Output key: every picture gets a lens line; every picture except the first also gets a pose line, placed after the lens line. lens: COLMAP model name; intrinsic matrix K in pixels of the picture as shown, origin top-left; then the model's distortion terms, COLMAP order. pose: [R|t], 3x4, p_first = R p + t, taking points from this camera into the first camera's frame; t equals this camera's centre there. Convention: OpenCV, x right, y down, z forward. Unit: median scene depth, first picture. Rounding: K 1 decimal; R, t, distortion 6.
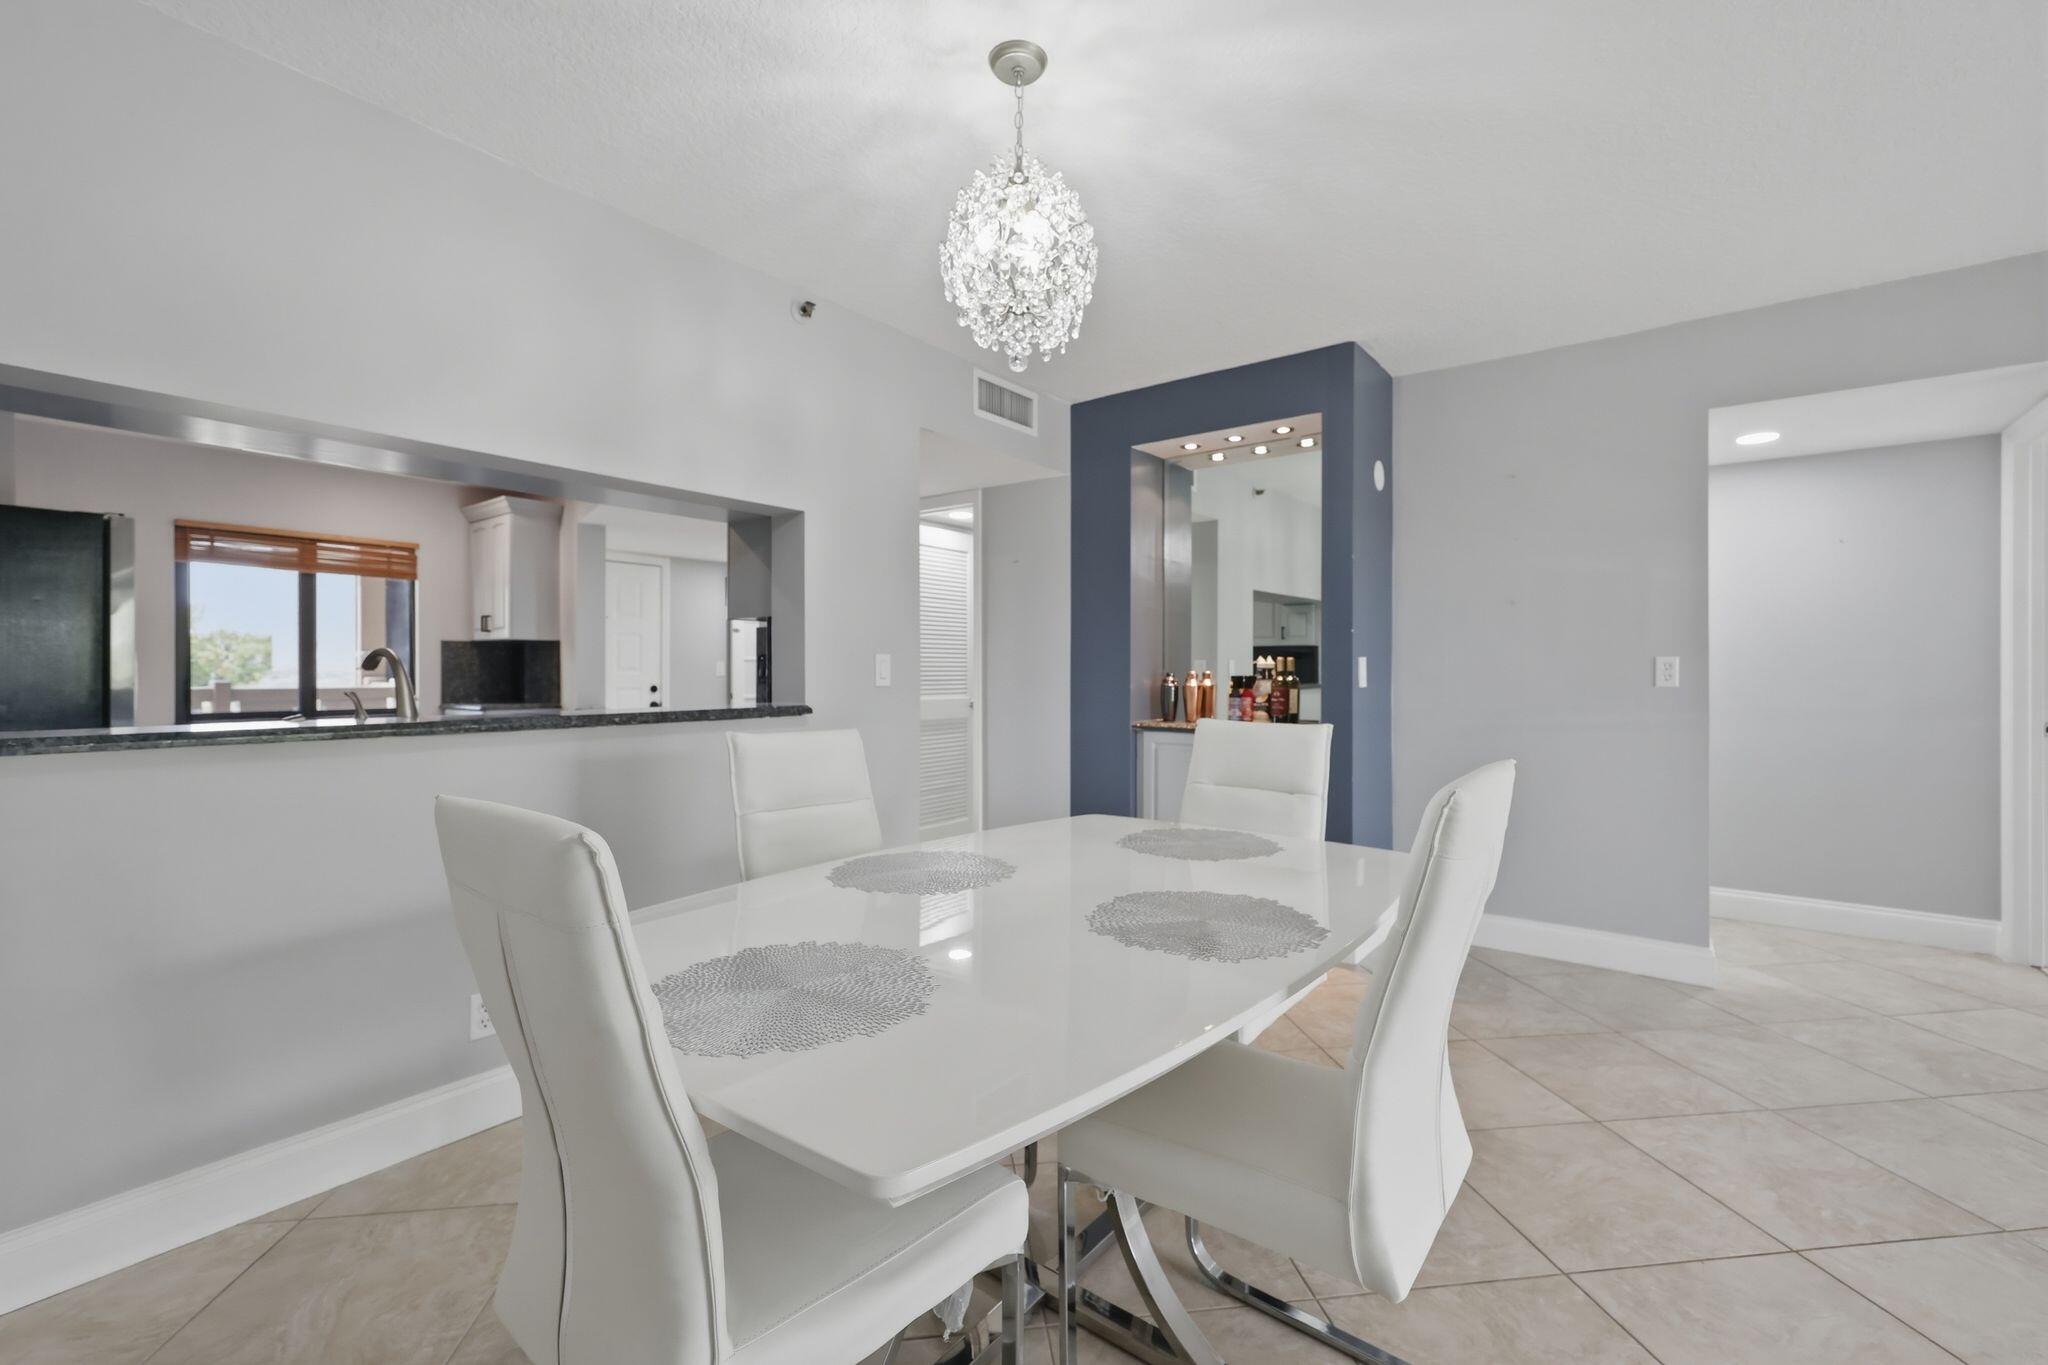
lens RADIAL K [[869.7, 0, 1031.5], [0, 869.7, 673.1], [0, 0, 1]] dist [-0.002379, 0.000254]
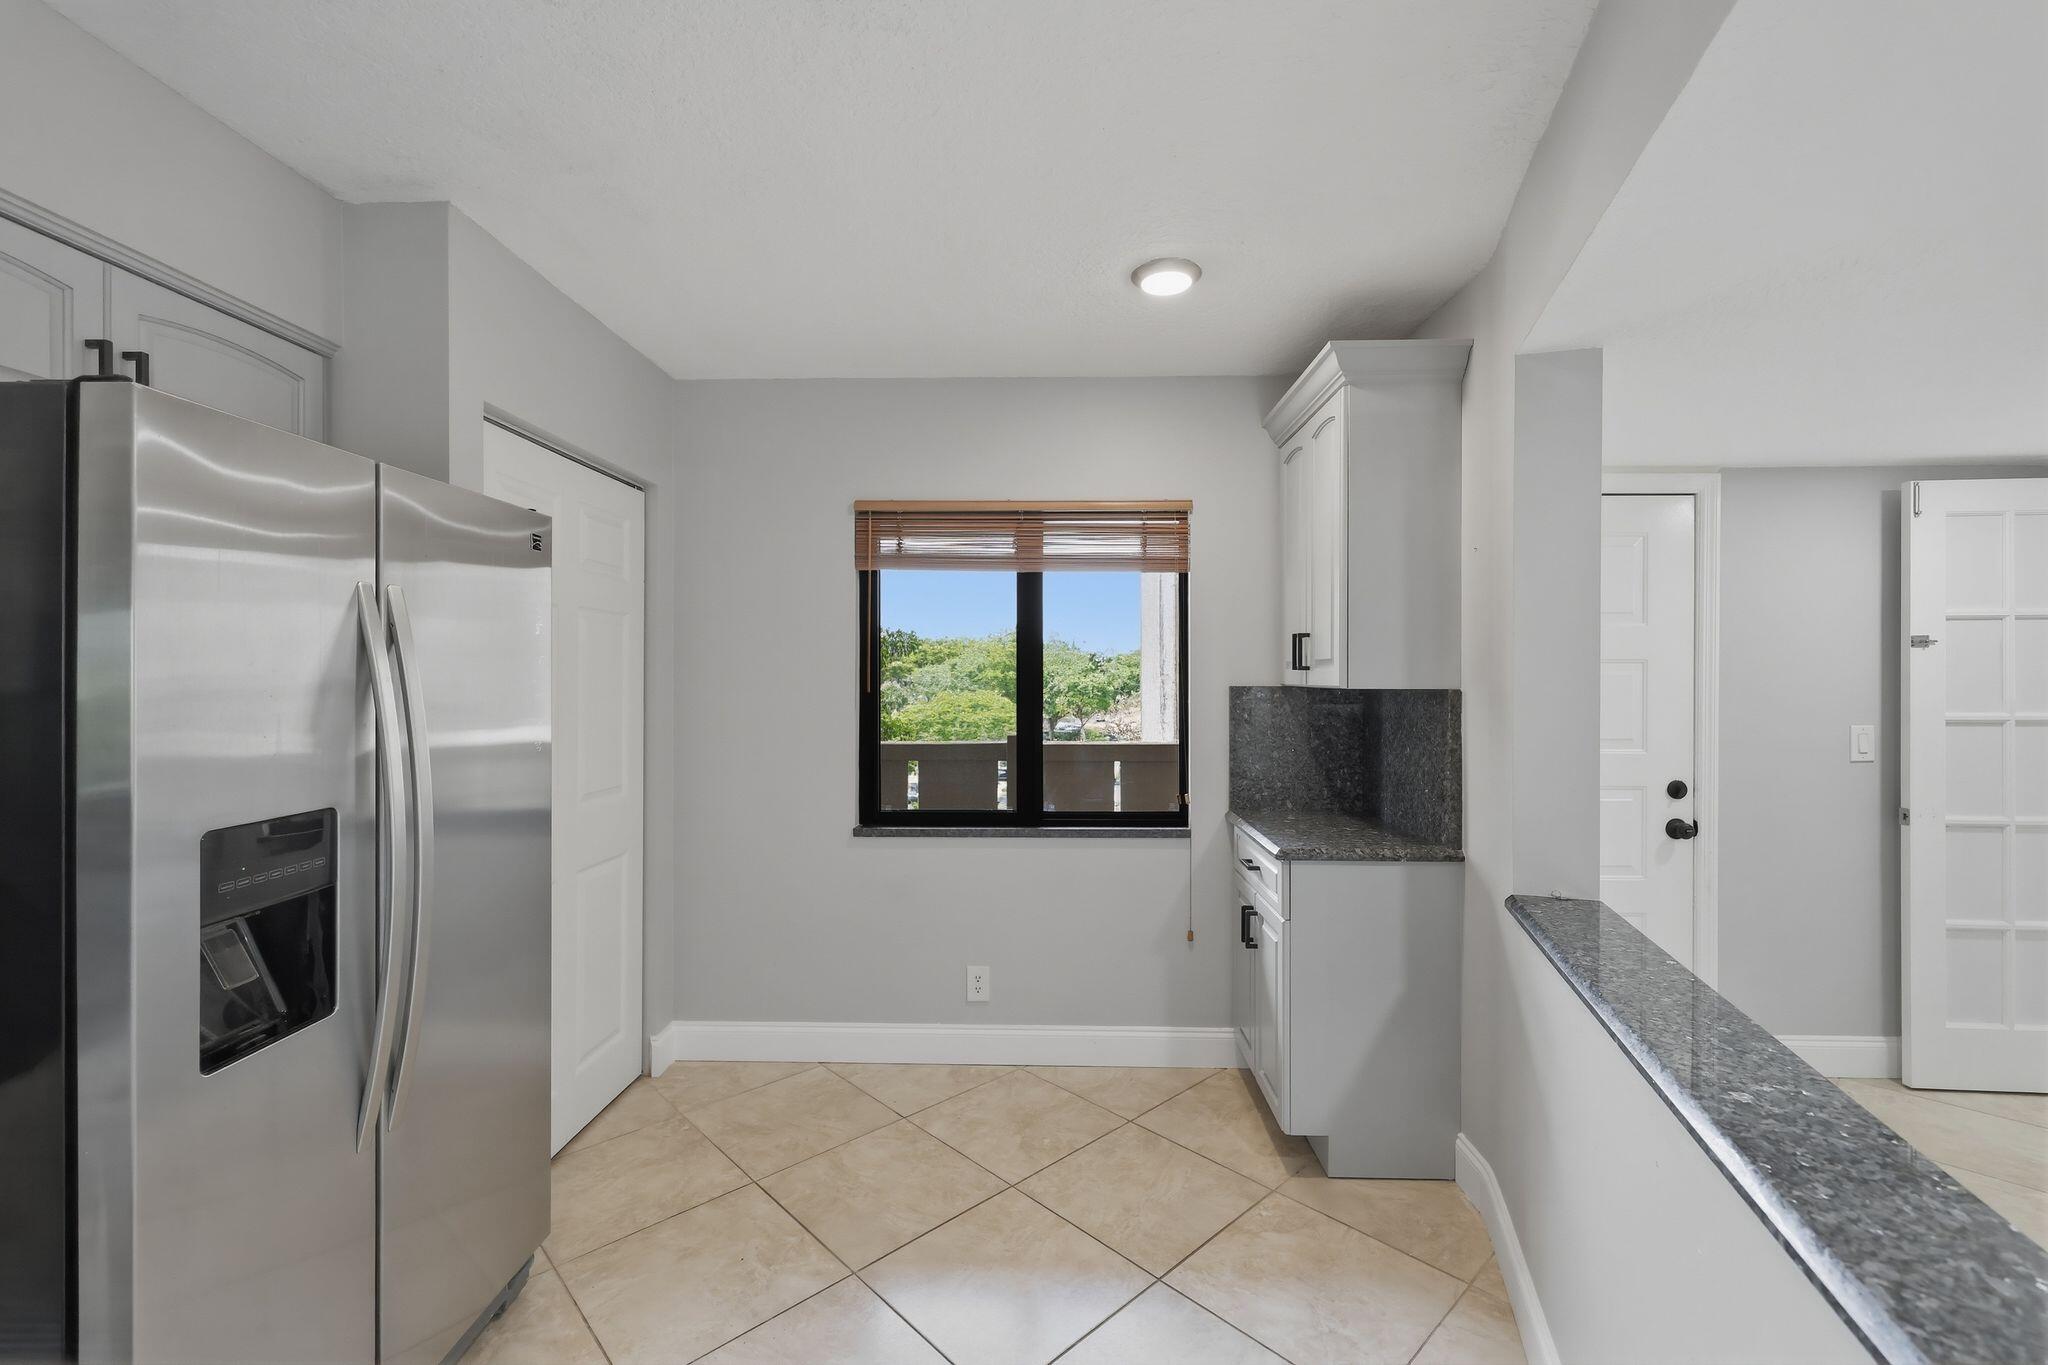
lens RADIAL K [[869.7, 0, 1027.7], [0, 869.7, 678.0], [0, 0, 1]] dist [-0.002379, 0.000254]
pose [[0.586171, 0.001780, -0.810185, -0.350195], [-0.001904, 0.999998, 0.000819, -0.044068], [0.810185, 0.001062, 0.586173, 0.630724]]
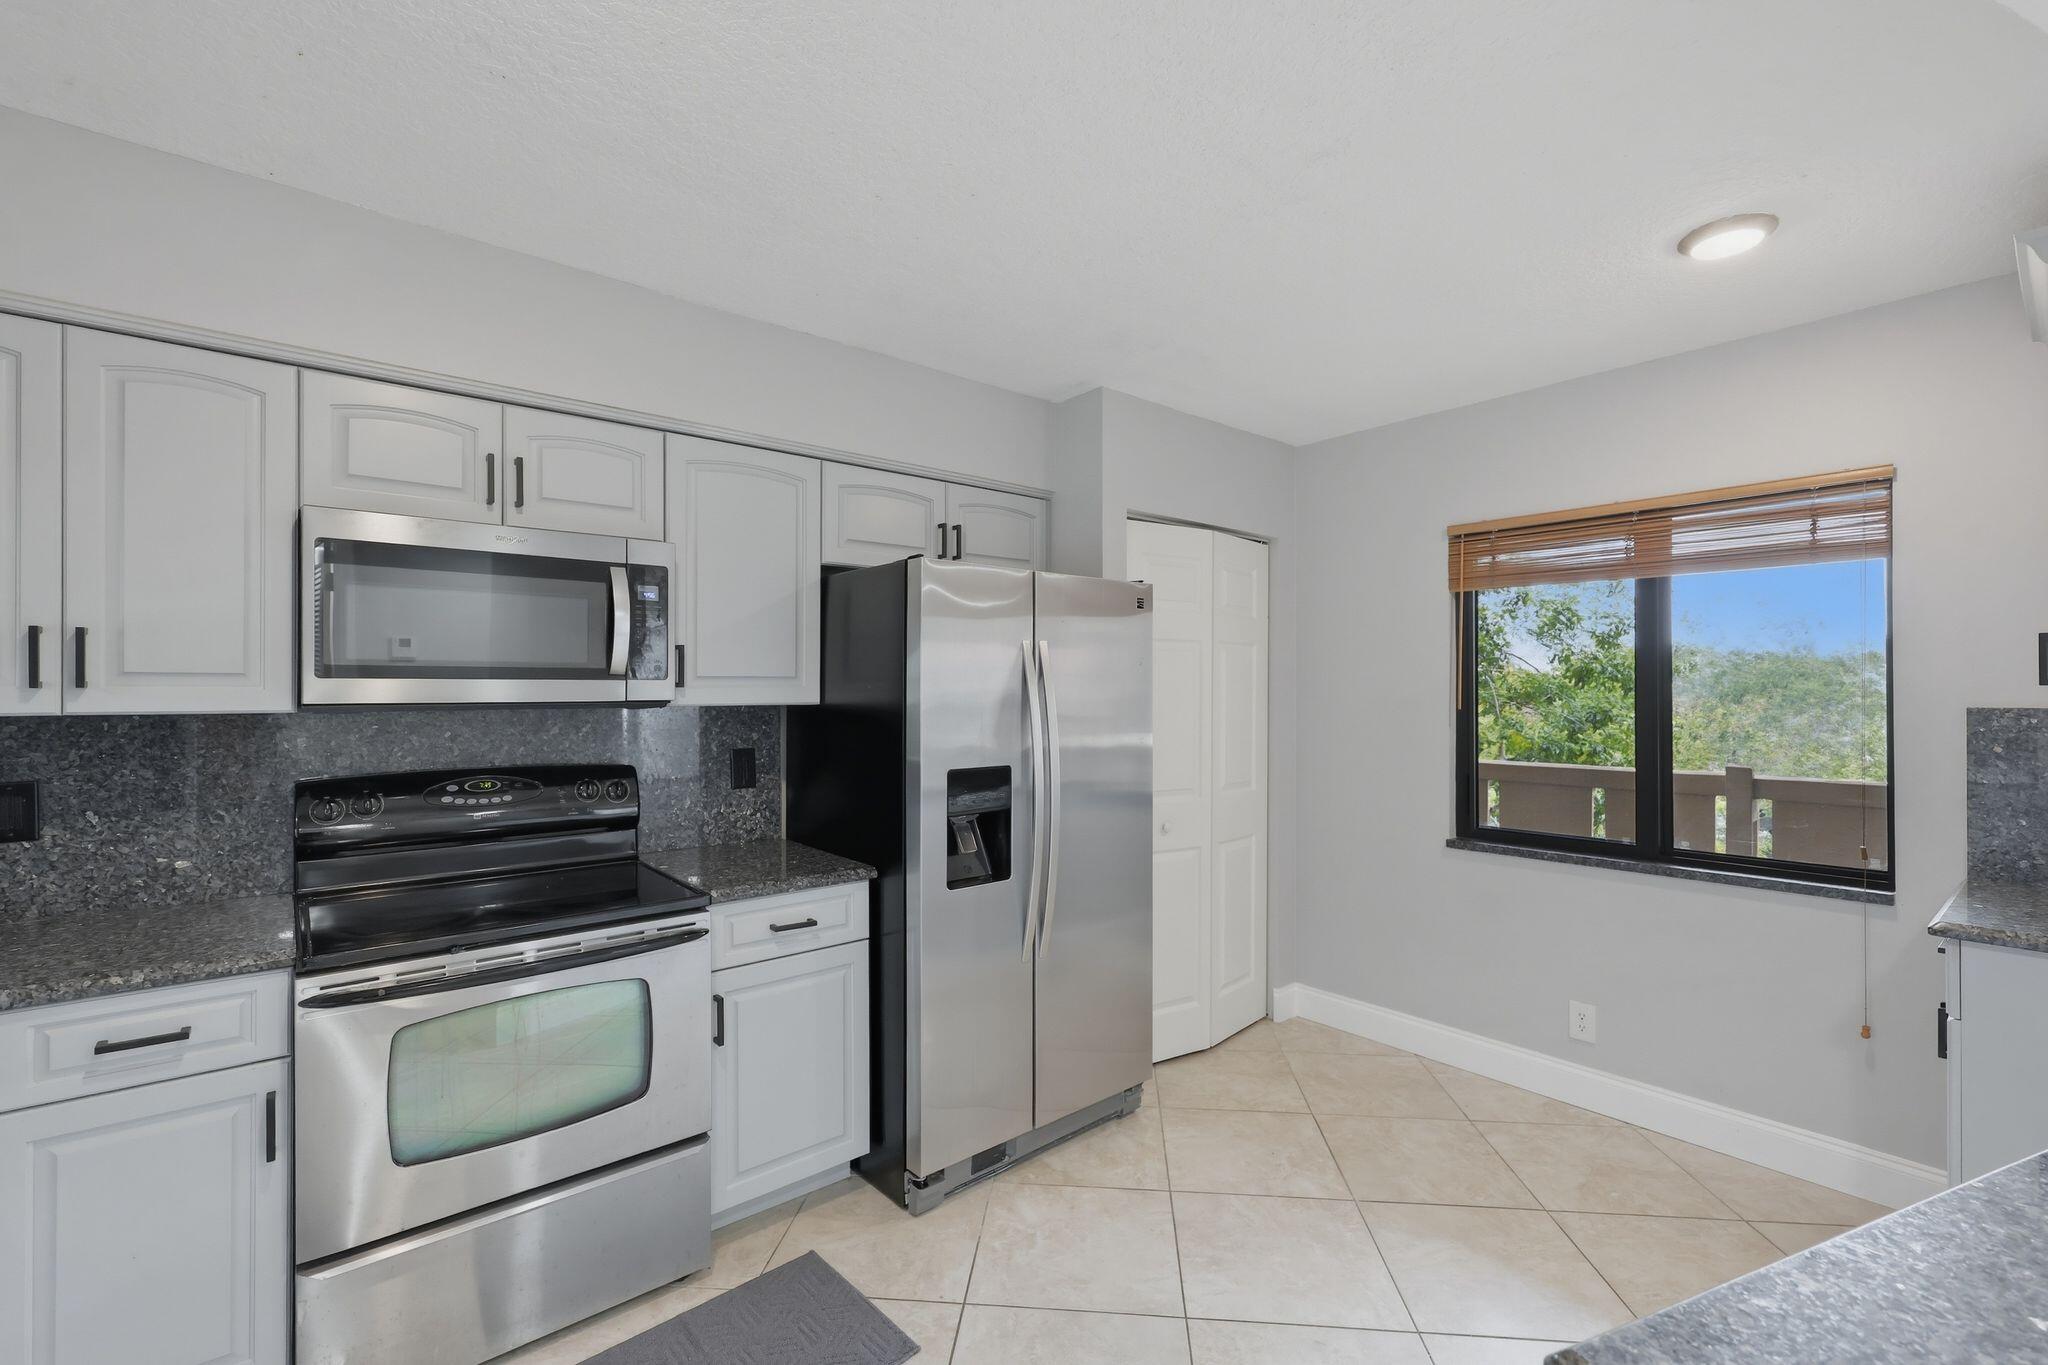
lens RADIAL K [[869.7, 0, 1010.6], [0, 869.7, 693.4], [0, 0, 1]] dist [-0.002379, 0.000254]
pose [[-0.233894, -0.001833, -0.972260, -0.234745], [-0.002995, 0.999995, -0.001165, -0.043597], [0.972258, 0.002639, -0.233898, 0.716512]]
